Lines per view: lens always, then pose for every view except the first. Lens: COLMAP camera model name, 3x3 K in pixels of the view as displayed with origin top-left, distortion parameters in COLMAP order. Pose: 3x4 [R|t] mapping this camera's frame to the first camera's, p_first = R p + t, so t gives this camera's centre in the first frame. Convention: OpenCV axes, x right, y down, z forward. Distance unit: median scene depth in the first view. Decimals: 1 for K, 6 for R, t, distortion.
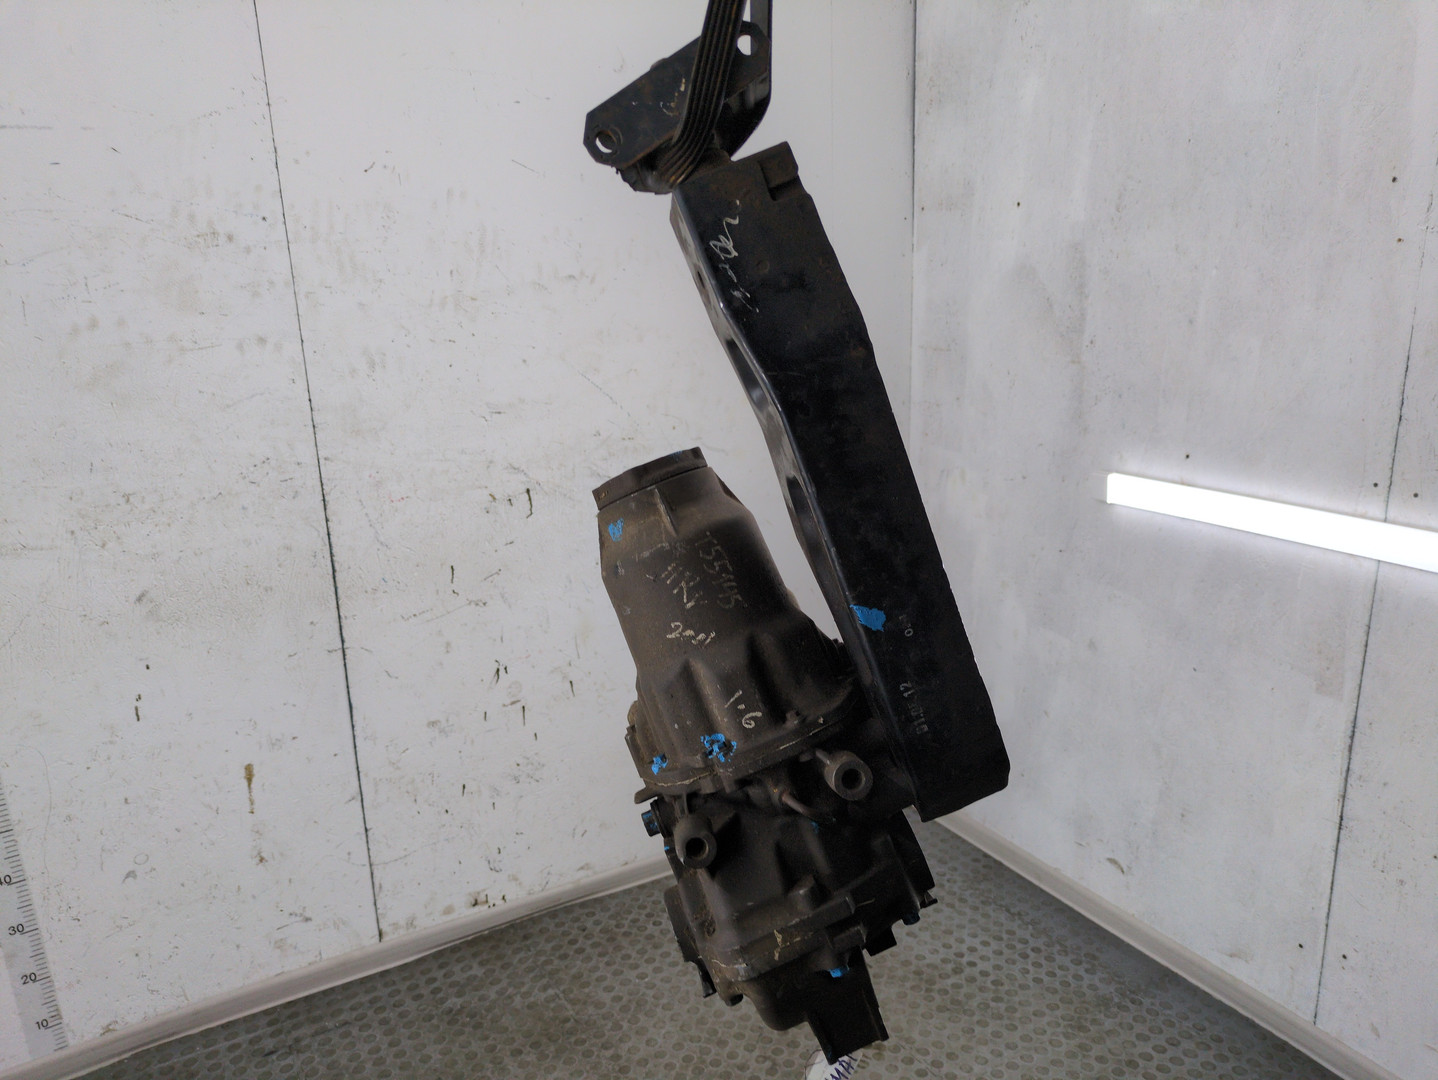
lens RADIAL K [[1084.8, 0, 743.6], [0, 1084.8, 550.4], [0, 0, 1]] dist [0.033304, -0.025401]
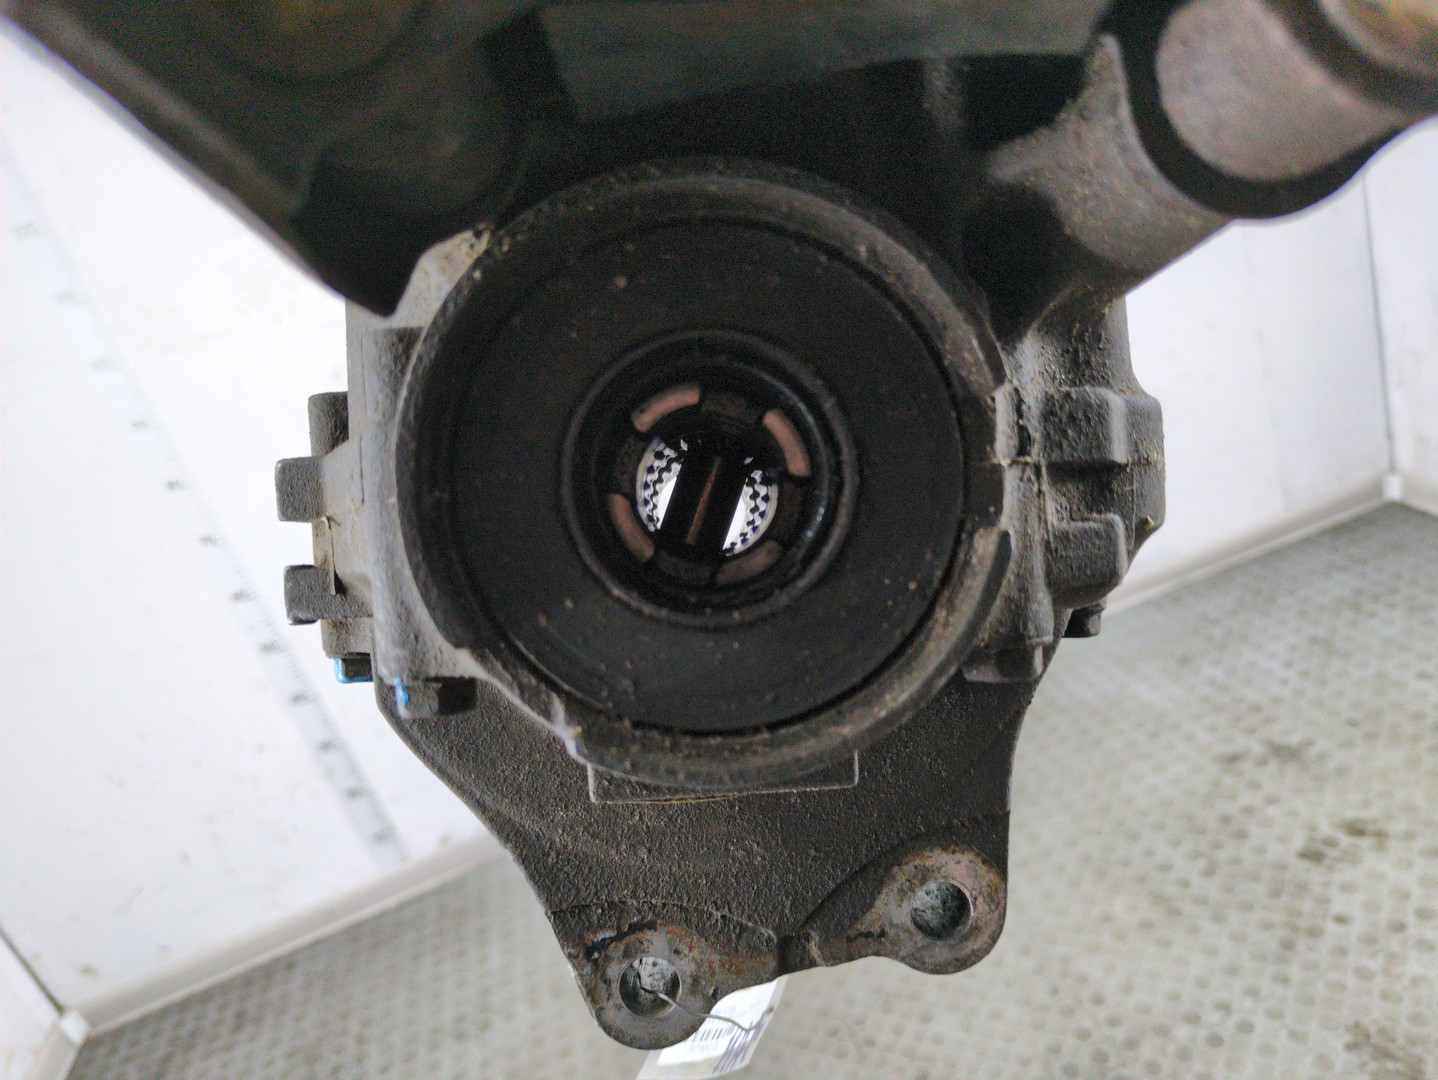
lens RADIAL K [[1111.2, 0, 729.5], [0, 1111.2, 559.5], [0, 0, 1]] dist [-0.011632, 0.009042]
pose [[0.905891, -0.132349, -0.402299, 0.057143], [0.202944, 0.969407, 0.138069, 0.114911], [0.371719, -0.206720, 0.905037, 0.266897]]
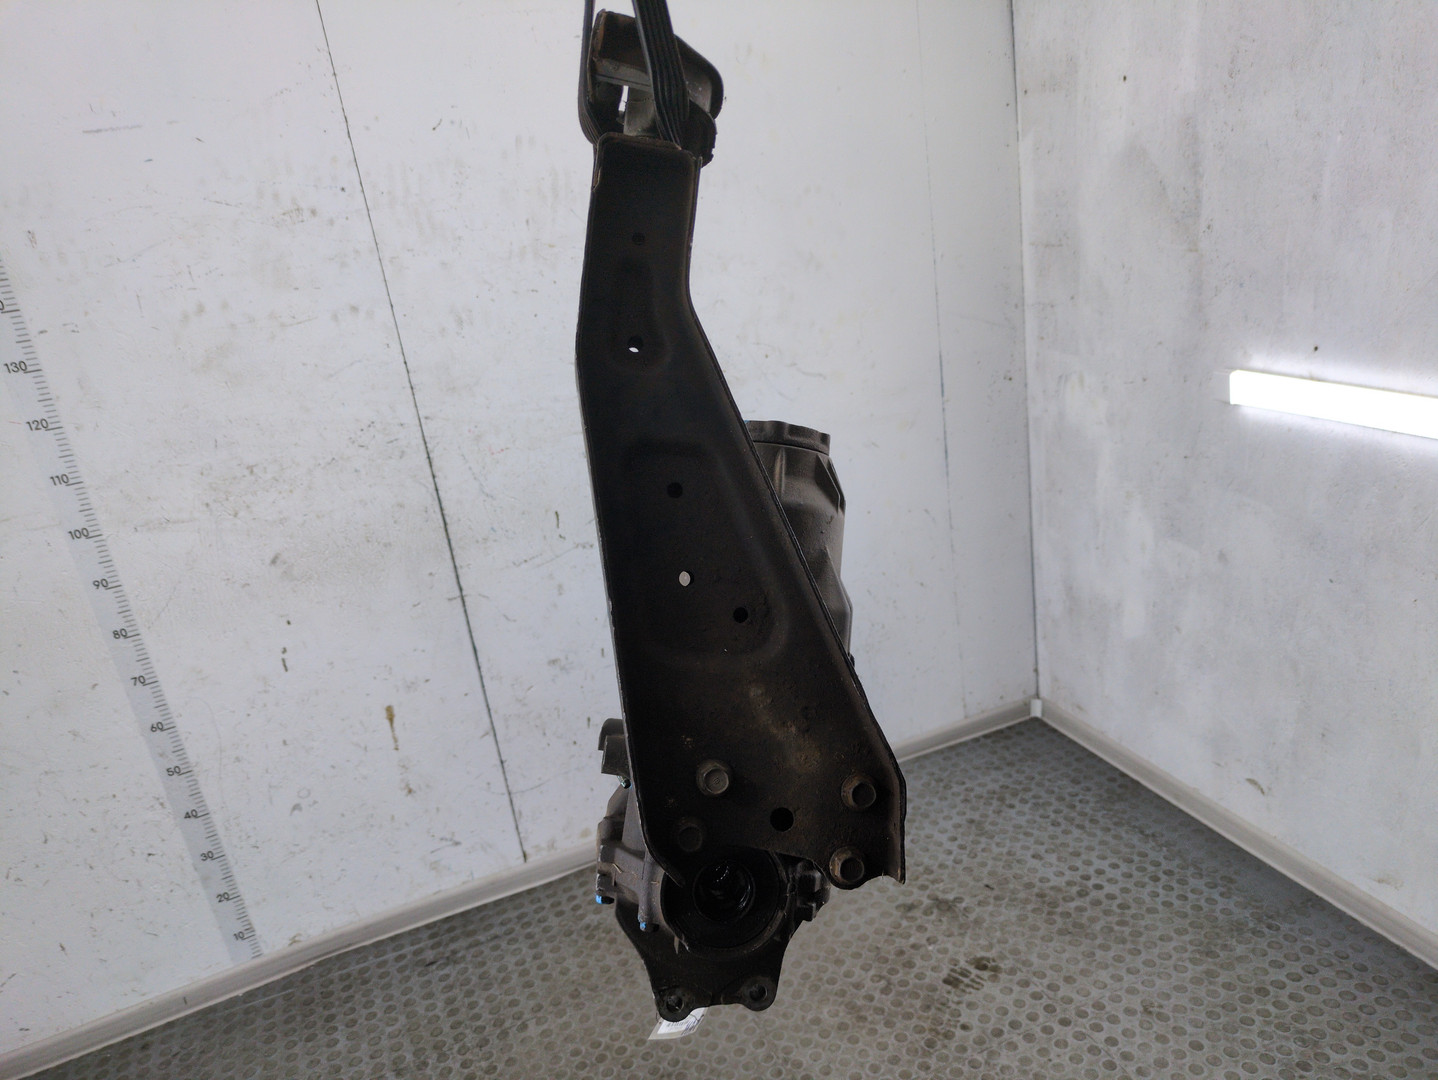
lens RADIAL K [[1084.8, 0, 730.8], [0, 1084.8, 565.0], [0, 0, 1]] dist [0.033304, -0.025401]
pose [[0.983584, -0.047000, -0.174223, 0.075485], [0.063567, 0.993842, 0.090764, -0.019453], [0.168884, -0.100349, 0.980514, 0.013572]]
